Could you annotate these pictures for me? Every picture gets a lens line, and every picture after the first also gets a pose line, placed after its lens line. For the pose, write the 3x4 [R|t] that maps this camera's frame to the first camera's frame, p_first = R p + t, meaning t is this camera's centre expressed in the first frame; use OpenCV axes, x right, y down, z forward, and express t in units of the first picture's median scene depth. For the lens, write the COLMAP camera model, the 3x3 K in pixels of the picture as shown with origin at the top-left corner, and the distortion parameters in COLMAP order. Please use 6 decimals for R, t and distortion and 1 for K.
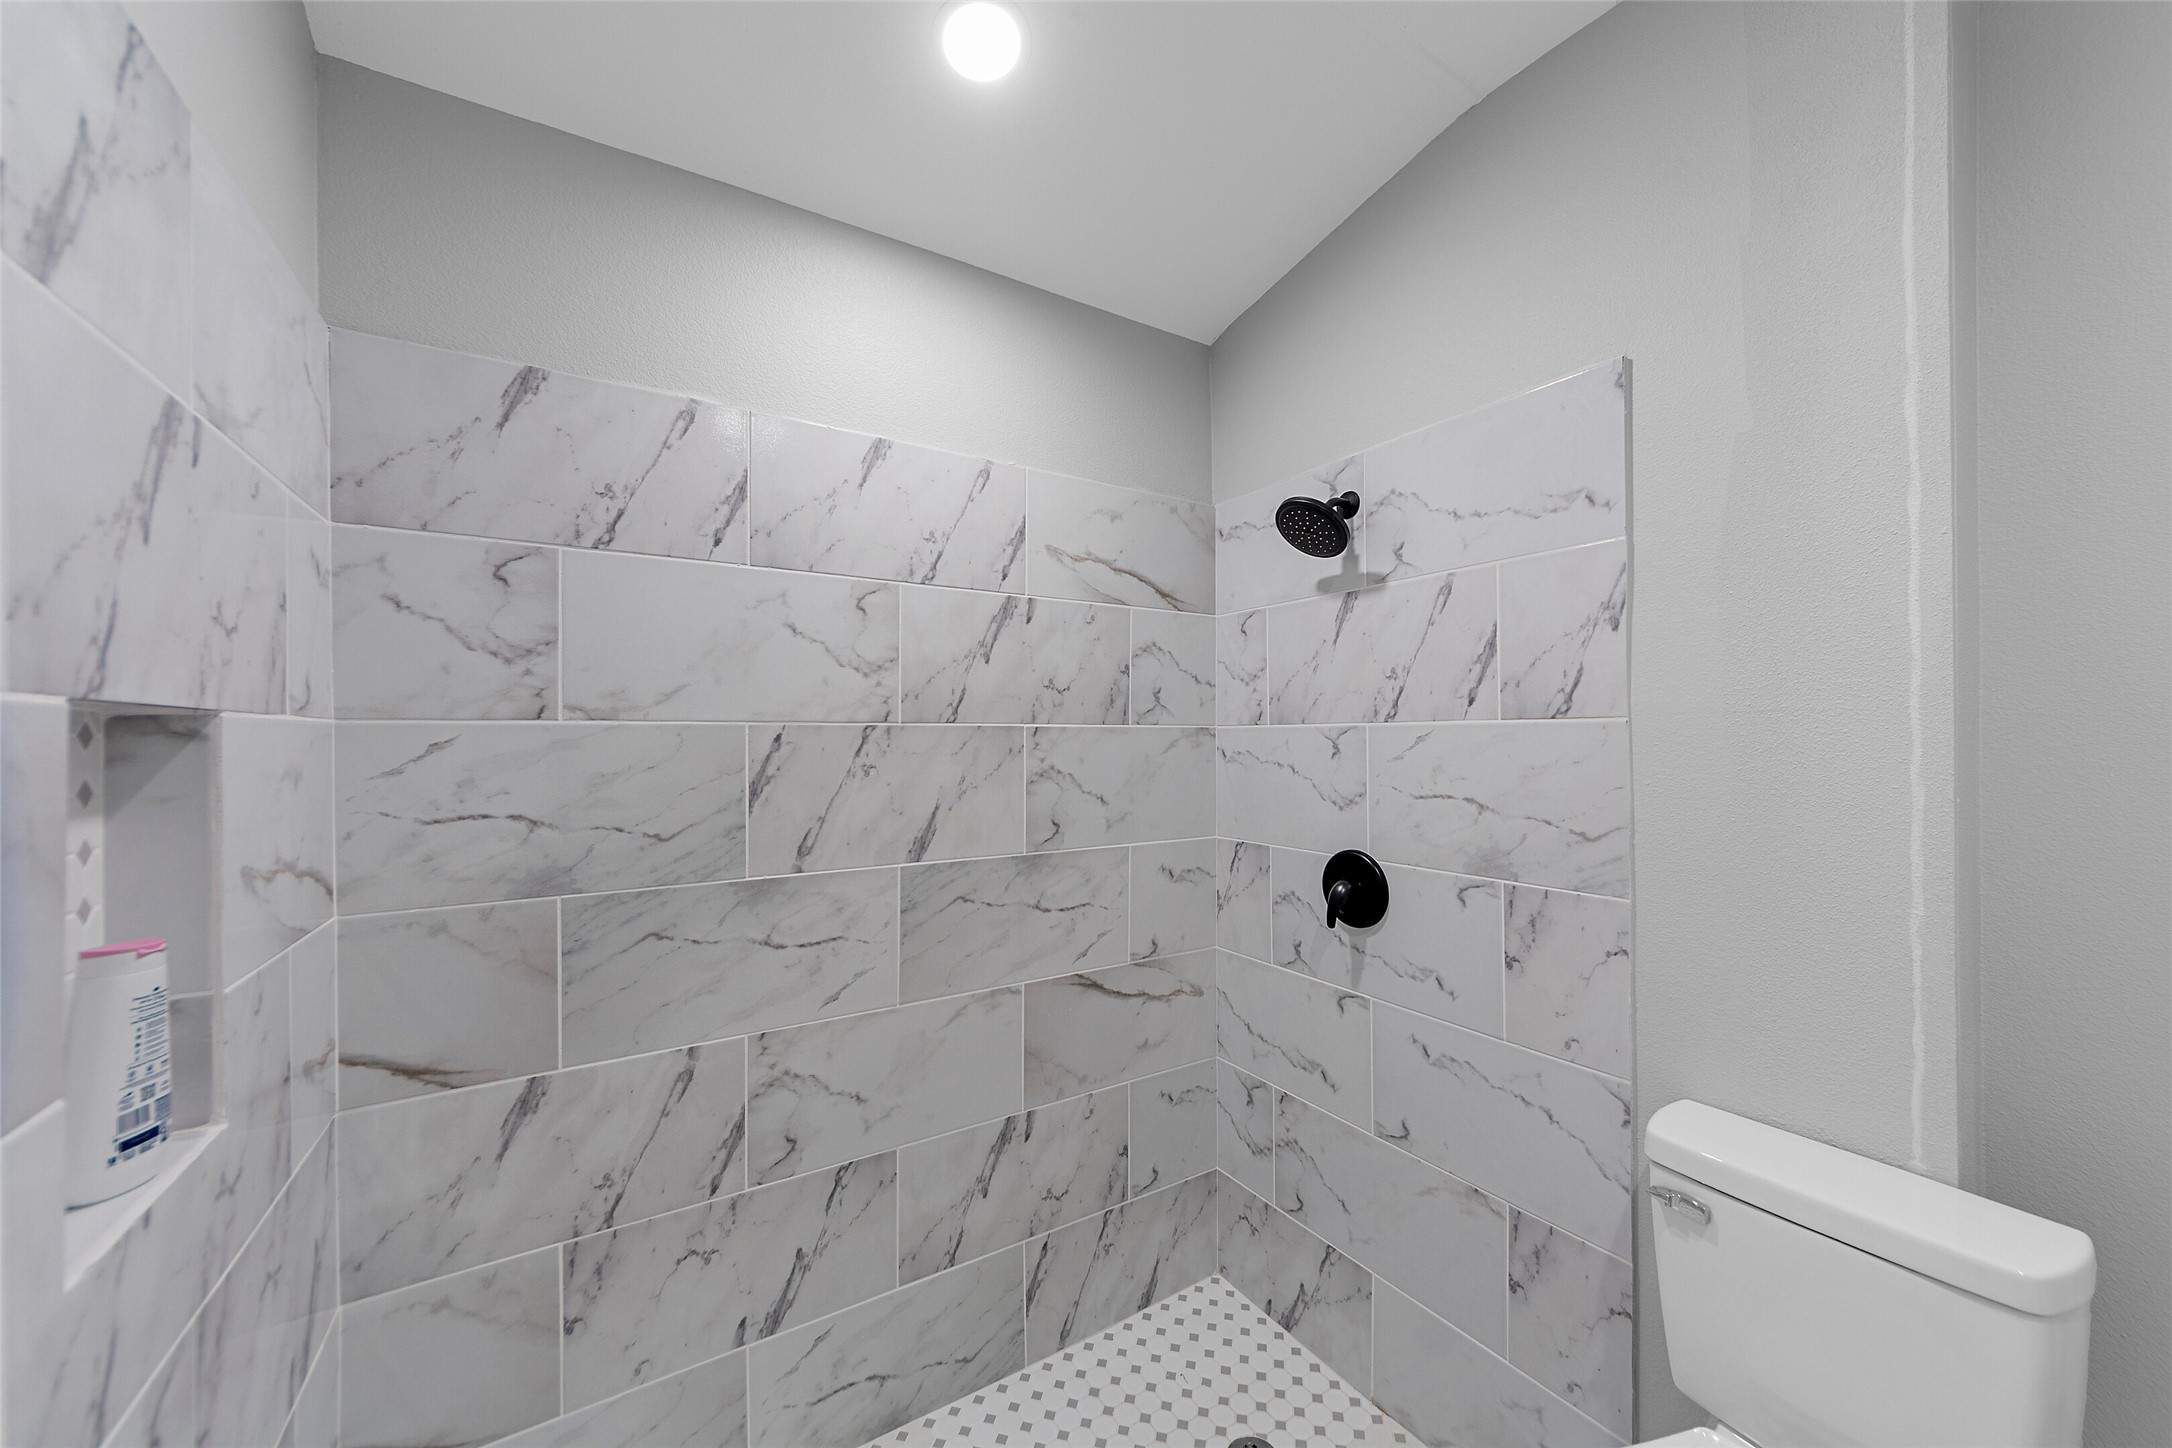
lens RADIAL K [[774.0, 0, 1089.0], [0, 774.0, 727.6], [0, 0, 1]] dist [0.000830, -0.009044]
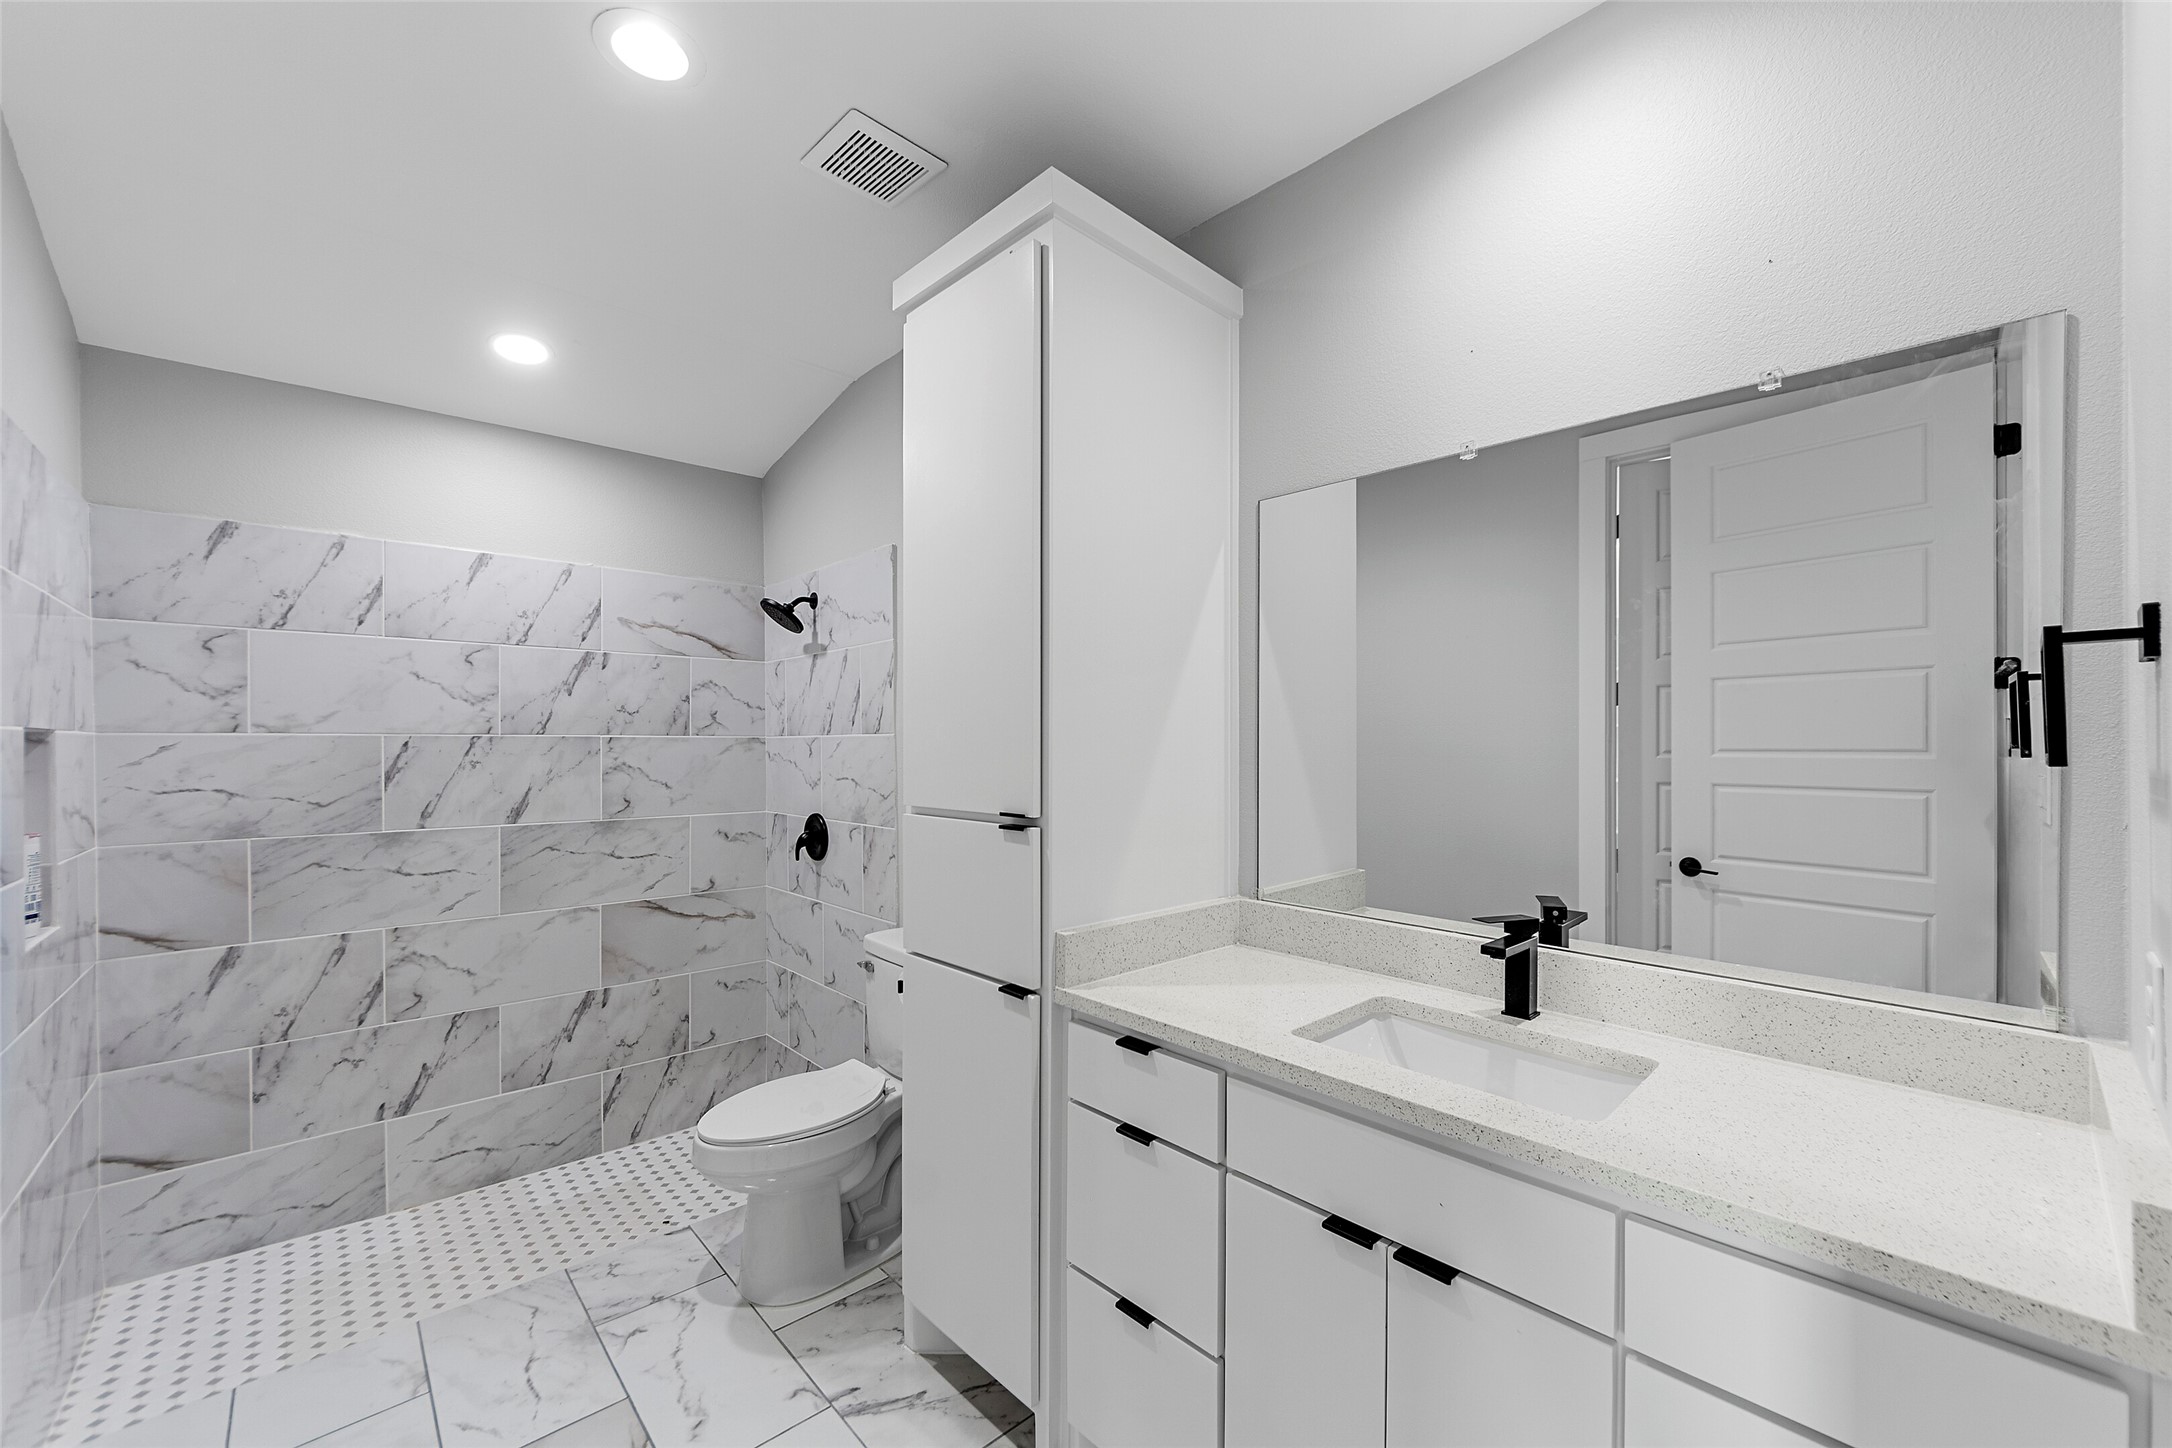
lens RADIAL K [[819.0, 0, 1078.3], [0, 819.0, 742.5], [0, 0, 1]] dist [-0.015746, 0.000961]
pose [[0.980243, 0.001402, 0.197790, 0.636183], [-0.003141, 0.999959, 0.008478, -0.008276], [-0.197770, -0.008931, 0.980208, -0.928368]]
